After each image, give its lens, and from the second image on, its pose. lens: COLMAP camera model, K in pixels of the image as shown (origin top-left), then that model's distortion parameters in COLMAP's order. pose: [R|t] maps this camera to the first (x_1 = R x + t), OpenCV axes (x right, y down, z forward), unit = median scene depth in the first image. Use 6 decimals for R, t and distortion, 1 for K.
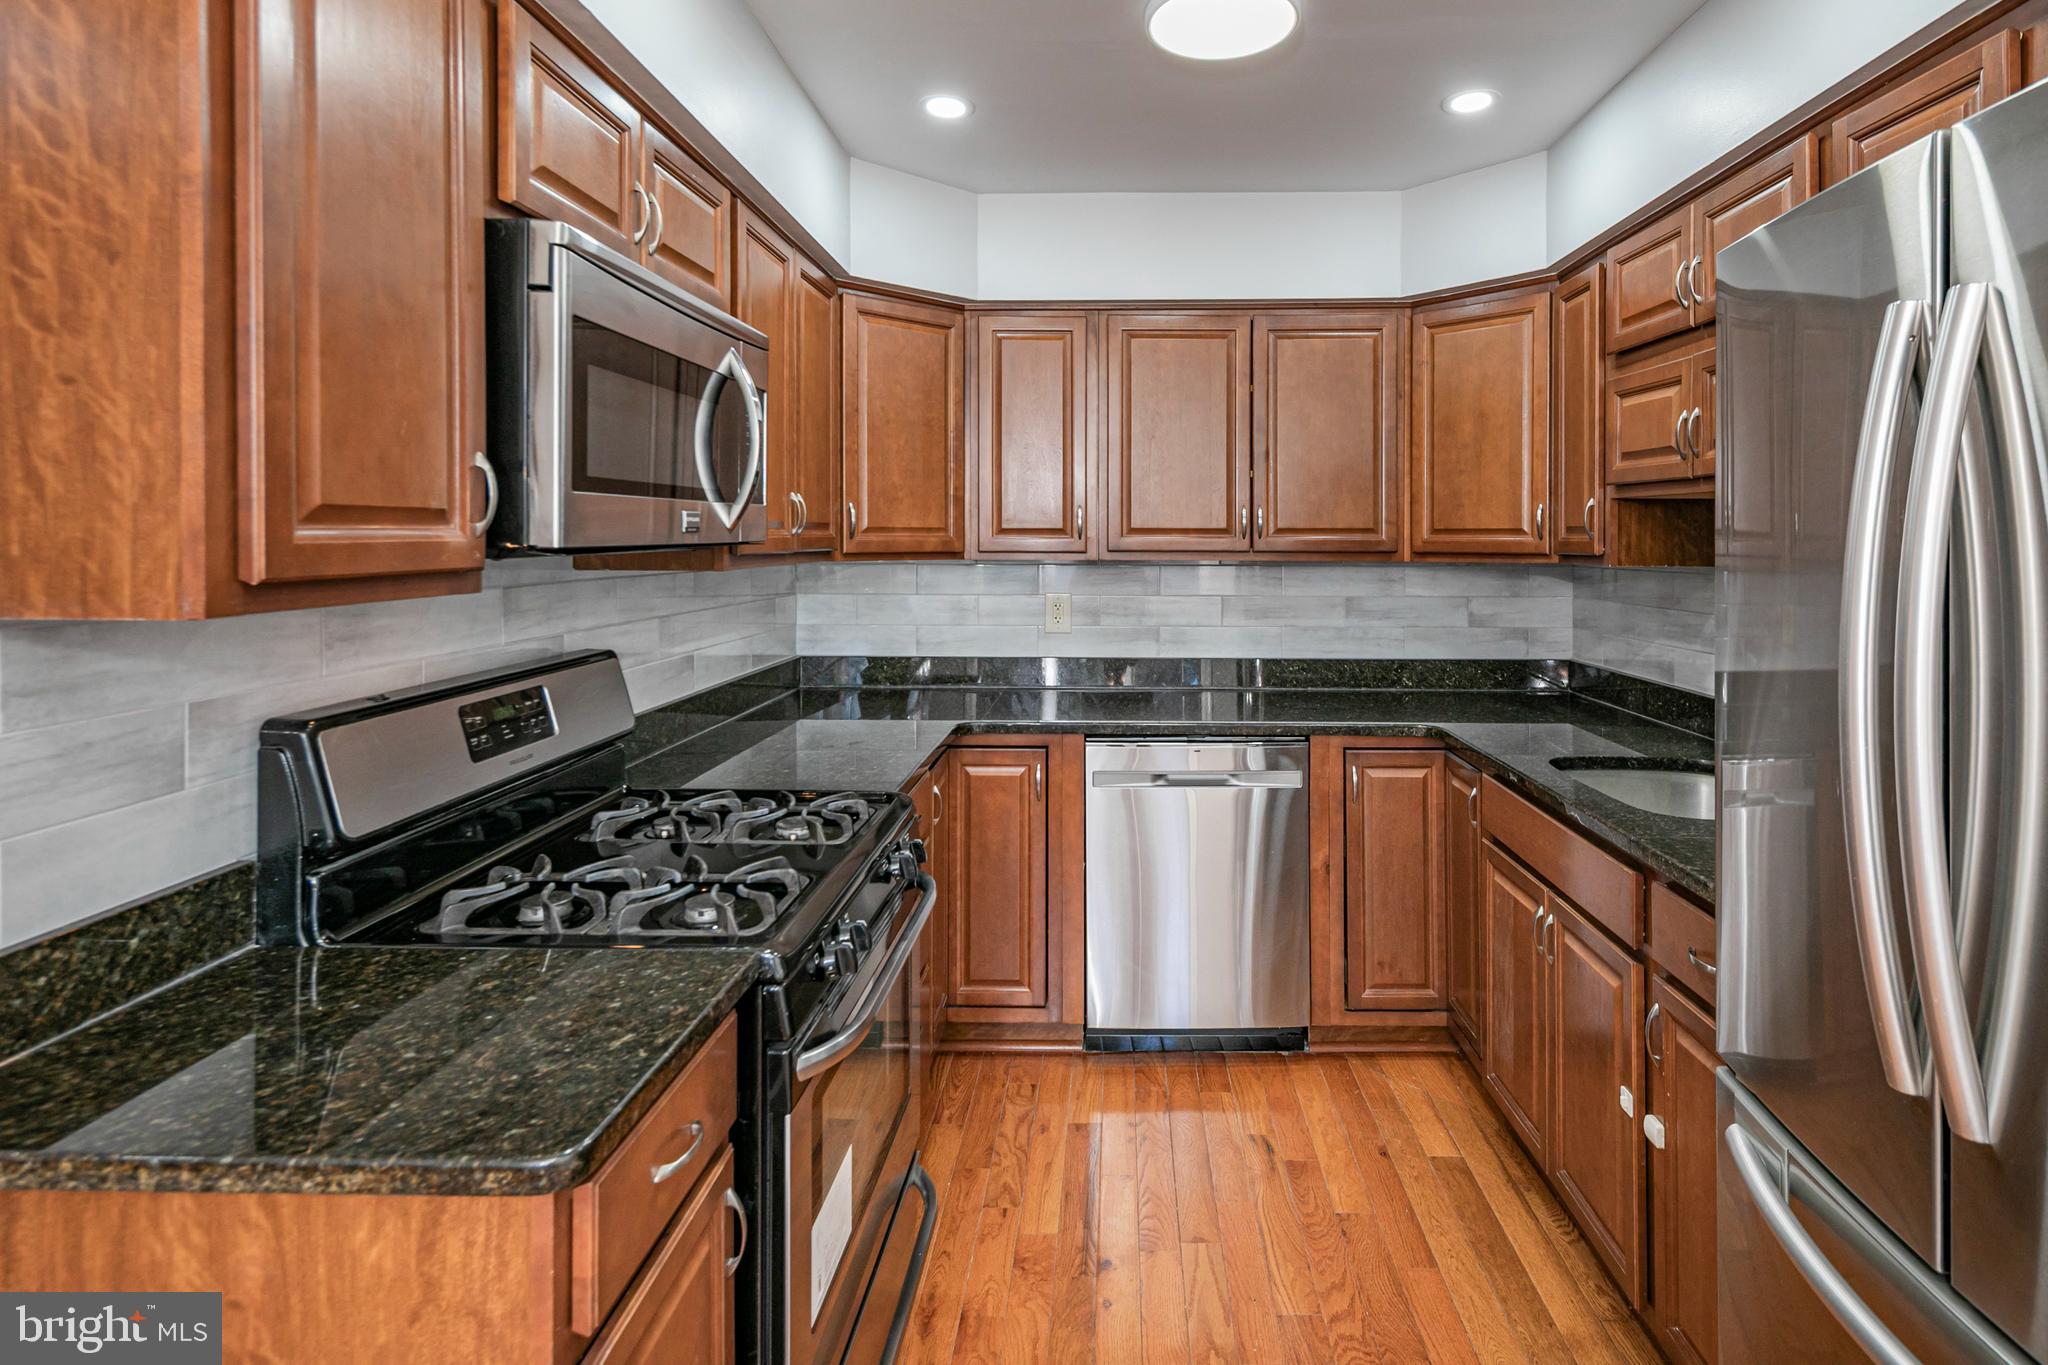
lens RADIAL K [[1001.6, 0, 1046.5], [0, 1001.6, 541.2], [0, 0, 1]] dist [0.019309, -0.007553]
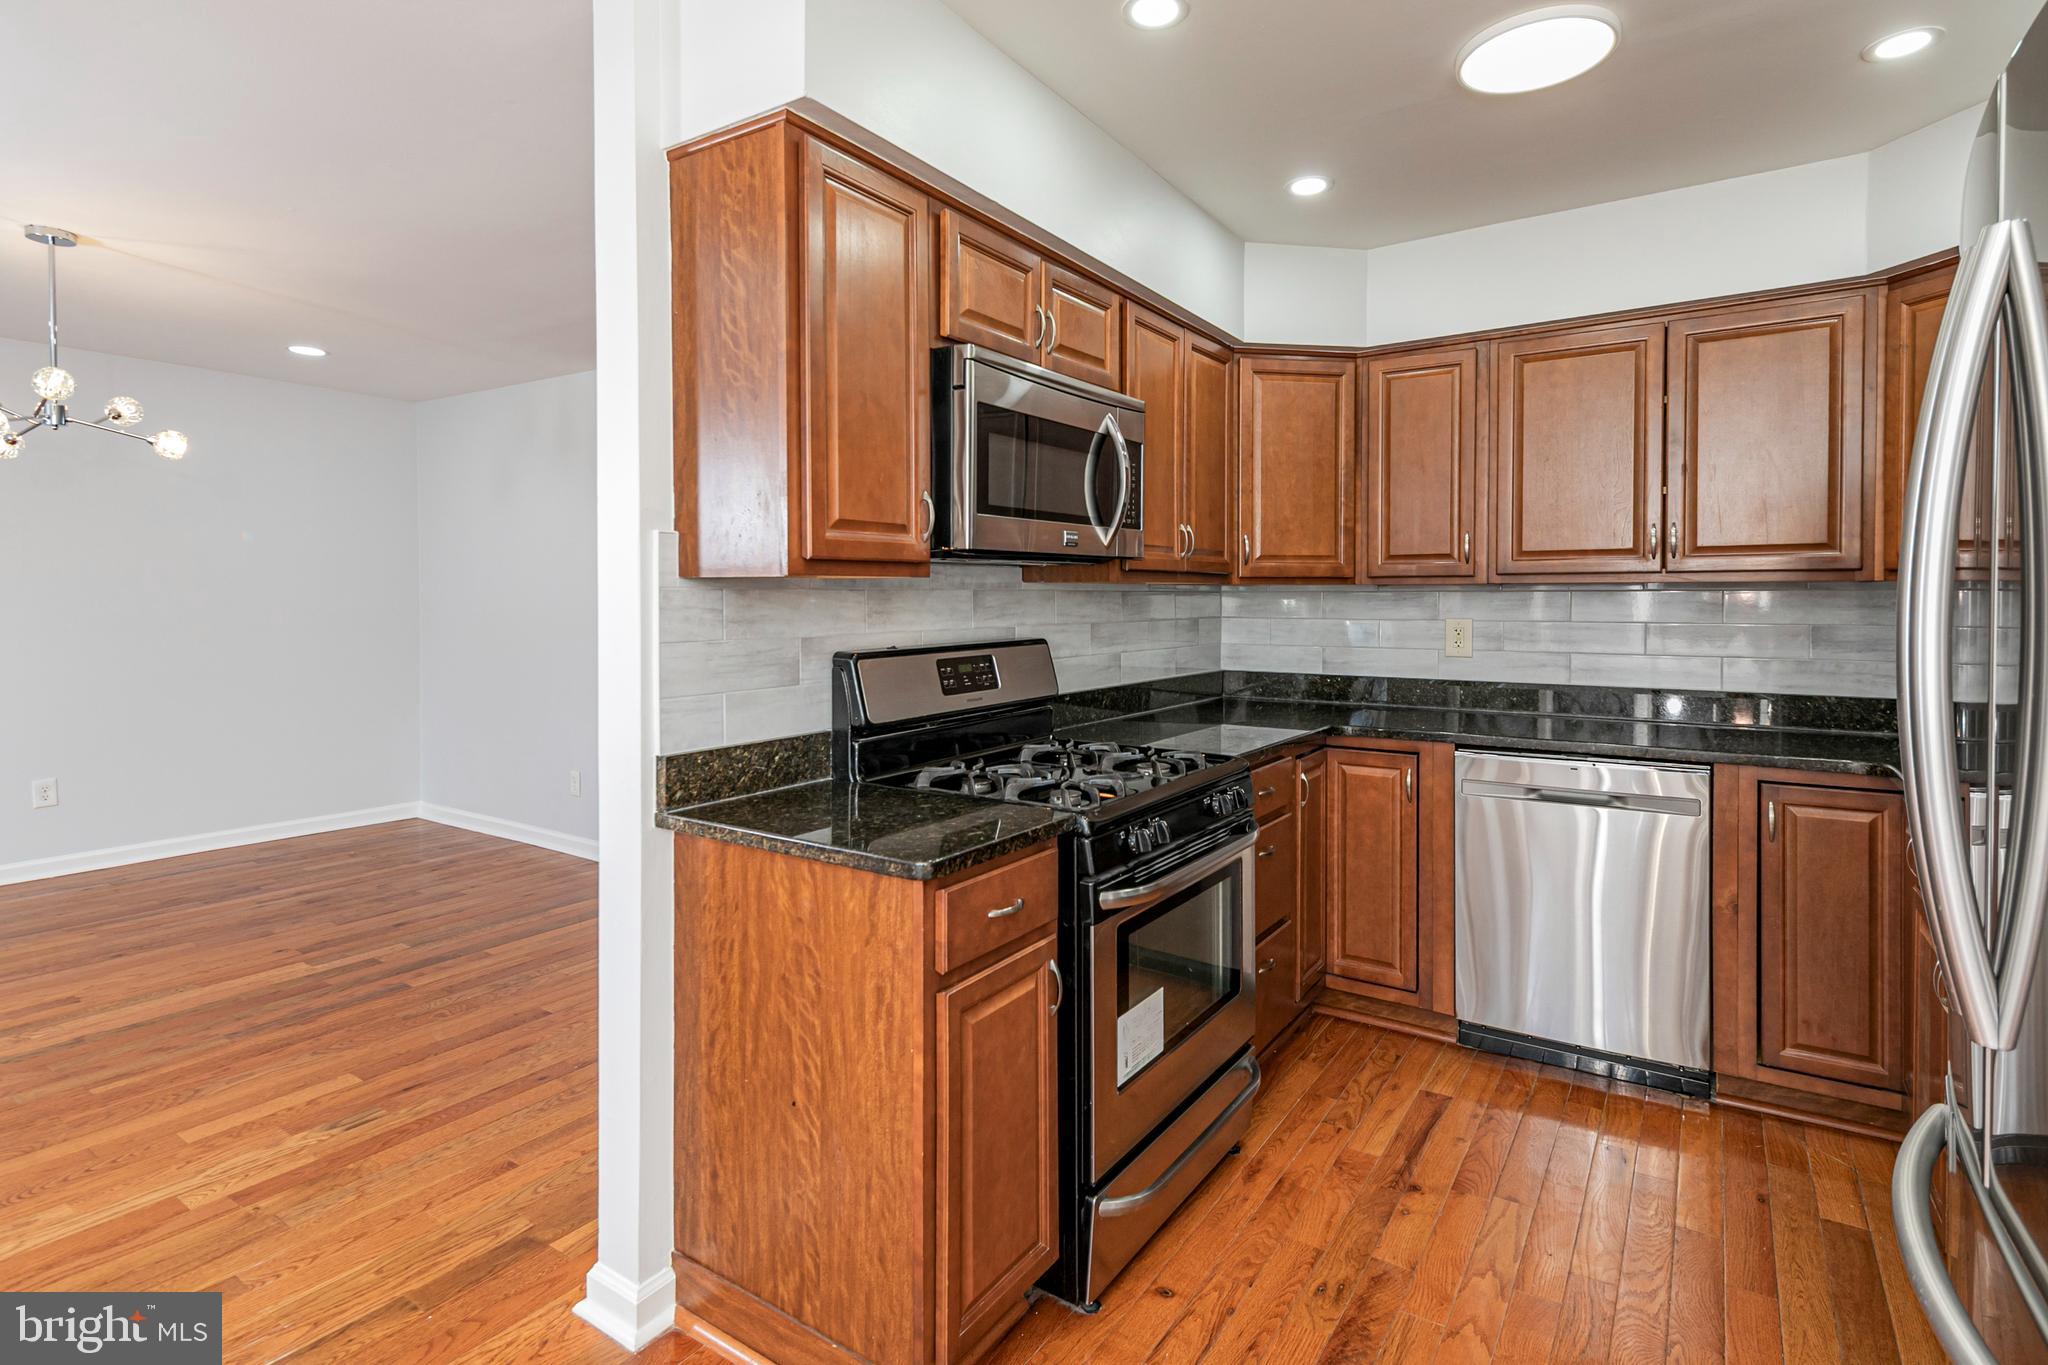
lens RADIAL K [[1001.6, 0, 1003.3], [0, 1001.6, 632.8], [0, 0, 1]] dist [0.019309, -0.007553]
pose [[0.833219, 0.018390, -0.552638, 0.308052], [-0.005985, 0.999688, 0.024243, 0.069764], [0.552911, -0.016892, 0.833069, -0.207689]]
